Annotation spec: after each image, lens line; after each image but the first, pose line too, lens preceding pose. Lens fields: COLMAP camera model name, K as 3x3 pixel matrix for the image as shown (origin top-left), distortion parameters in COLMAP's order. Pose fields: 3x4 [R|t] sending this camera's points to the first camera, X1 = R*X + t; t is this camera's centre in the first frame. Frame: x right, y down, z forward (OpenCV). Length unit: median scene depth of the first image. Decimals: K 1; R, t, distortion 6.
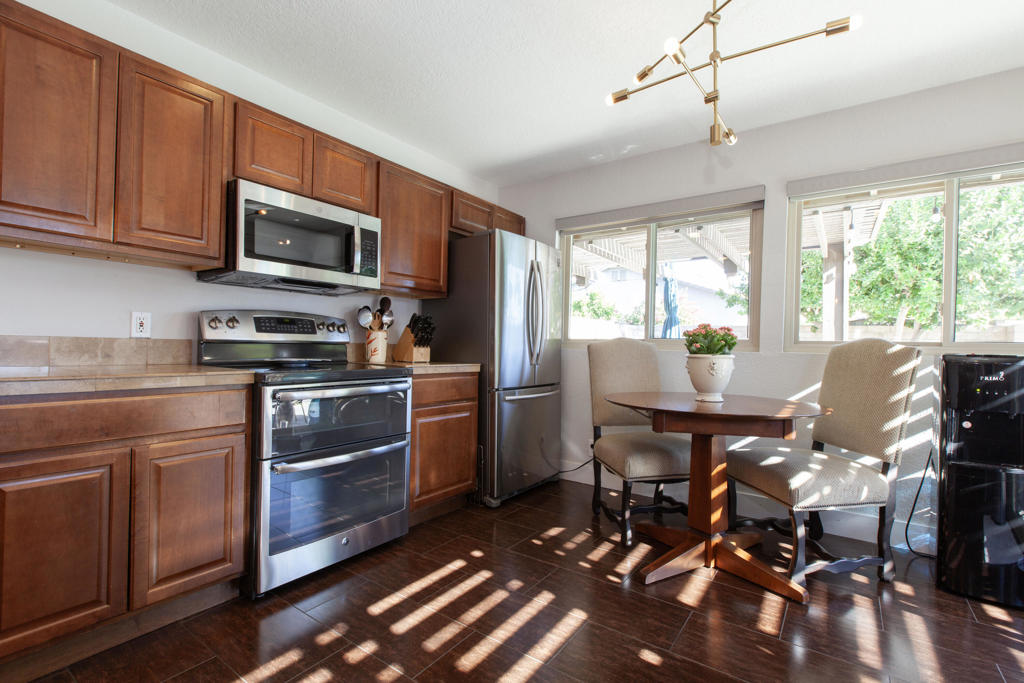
lens RADIAL K [[459.6, 0, 514.9], [0, 459.6, 339.5], [0, 0, 1]] dist [0.002061, -0.000524]
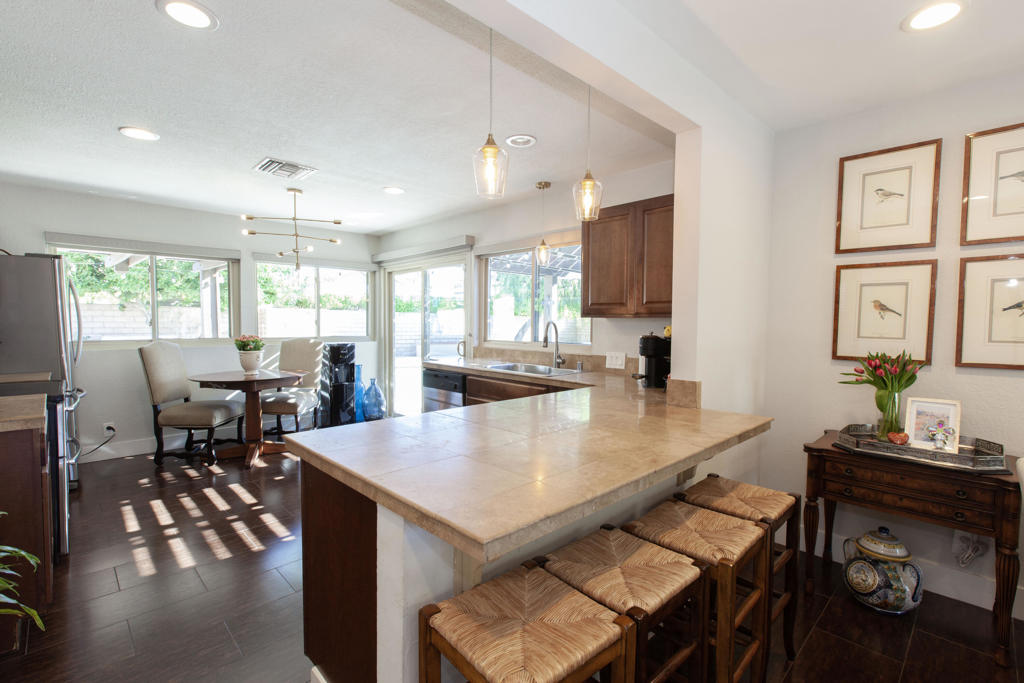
lens RADIAL K [[458.1, 0, 512.5], [0, 458.1, 330.1], [0, 0, 1]] dist [0.002946, 0.000305]
pose [[0.179470, -0.037265, 0.983057, -1.340686], [-0.014772, 0.999068, 0.040569, -0.156726], [-0.983652, -0.021803, 0.178753, -0.466473]]
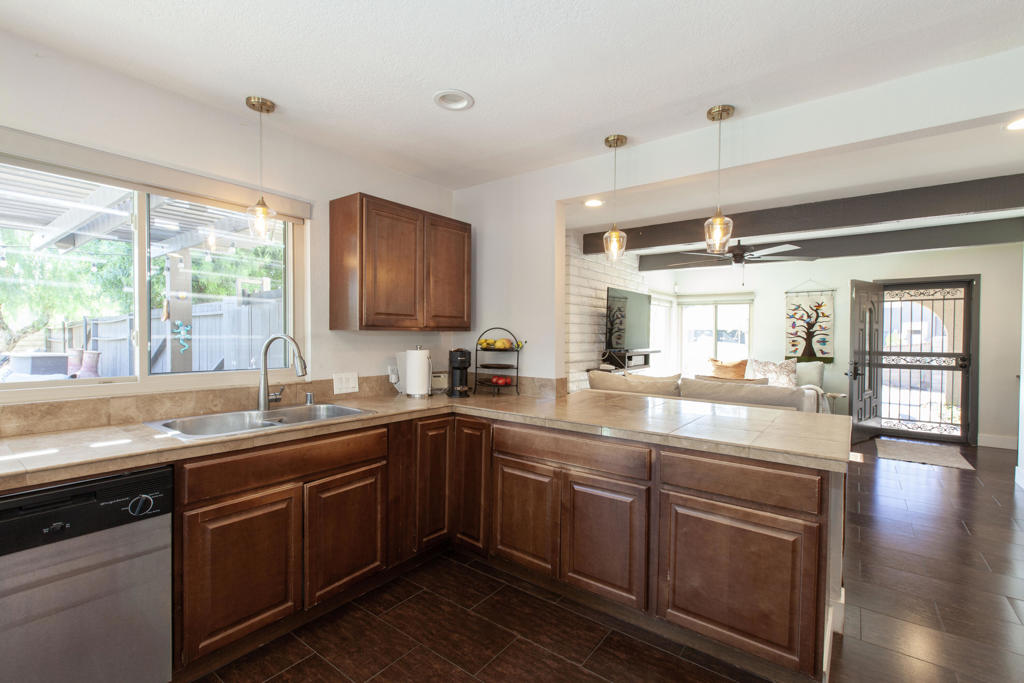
lens RADIAL K [[459.6, 0, 514.9], [0, 459.6, 339.5], [0, 0, 1]] dist [0.002061, -0.000524]
pose [[-0.999086, -0.030946, 0.029490, -0.188464], [-0.030899, 0.999520, 0.002033, -0.130416], [-0.029538, 0.001120, -0.999563, 0.773879]]
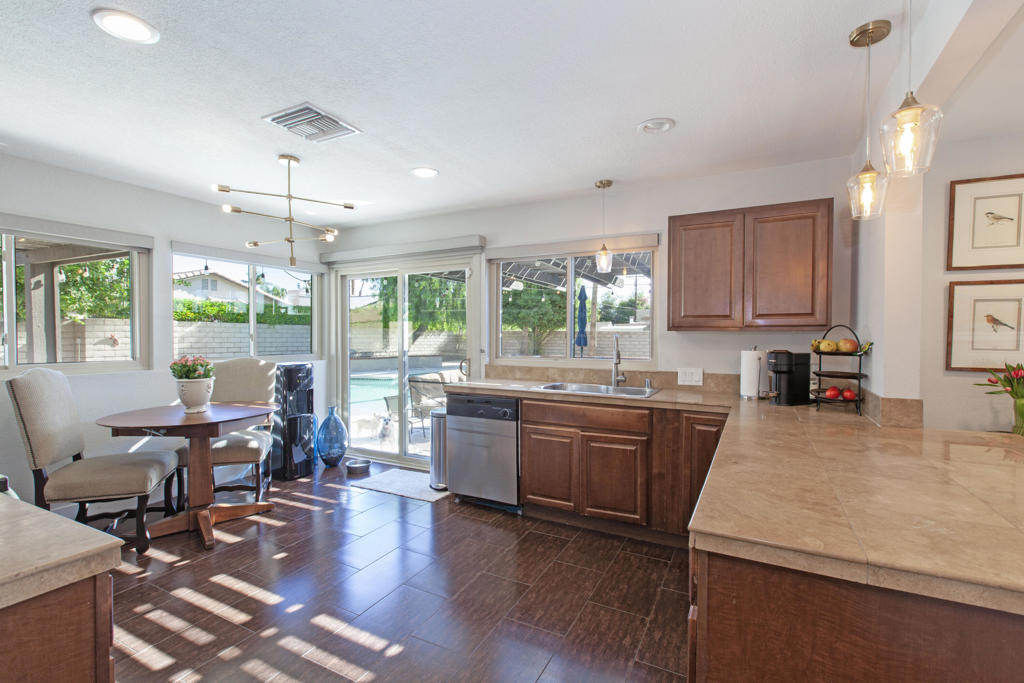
lens RADIAL K [[459.6, 0, 514.9], [0, 459.6, 339.5], [0, 0, 1]] dist [0.002061, -0.000524]
pose [[-0.136860, -0.031055, 0.990103, -1.113494], [-0.016740, 0.999438, 0.029034, -0.146786], [-0.990449, -0.012601, -0.137303, 0.260132]]
